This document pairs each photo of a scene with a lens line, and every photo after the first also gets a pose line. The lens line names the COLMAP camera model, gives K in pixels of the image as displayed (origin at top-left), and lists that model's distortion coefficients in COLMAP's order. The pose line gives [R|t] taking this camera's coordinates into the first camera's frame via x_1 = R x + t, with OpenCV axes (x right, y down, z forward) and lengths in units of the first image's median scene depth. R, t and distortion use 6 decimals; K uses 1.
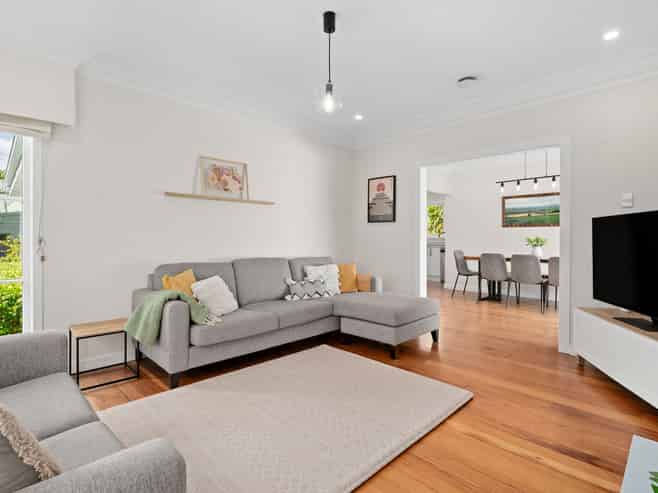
lens RADIAL K [[350.8, 0, 329.0], [0, 350.8, 246.5], [0, 0, 1]] dist [-0.003492, -0.000513]
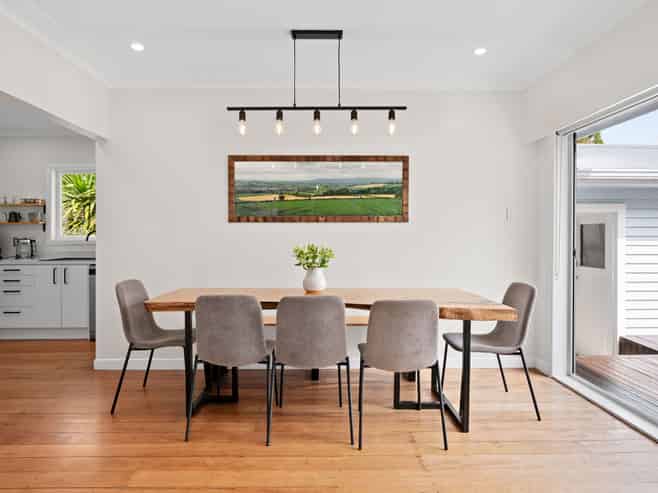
lens RADIAL K [[397.7, 0, 328.1], [0, 397.7, 236.0], [0, 0, 1]] dist [0.003949, 0.000632]
pose [[0.689452, -0.006686, 0.724300, 0.235869], [0.019426, 0.999768, -0.009262, -0.033563], [-0.724071, 0.020456, 0.689422, 0.626345]]
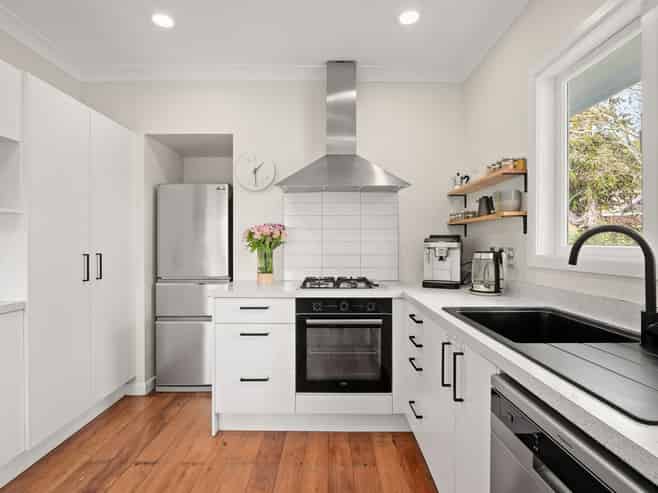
lens RADIAL K [[350.8, 0, 329.0], [0, 350.8, 246.5], [0, 0, 1]] dist [-0.003492, -0.000513]
pose [[0.715467, 0.002722, -0.698642, 0.533560], [-0.010559, 0.999920, -0.006919, -0.047845], [0.698567, 0.012327, 0.715438, 1.311493]]
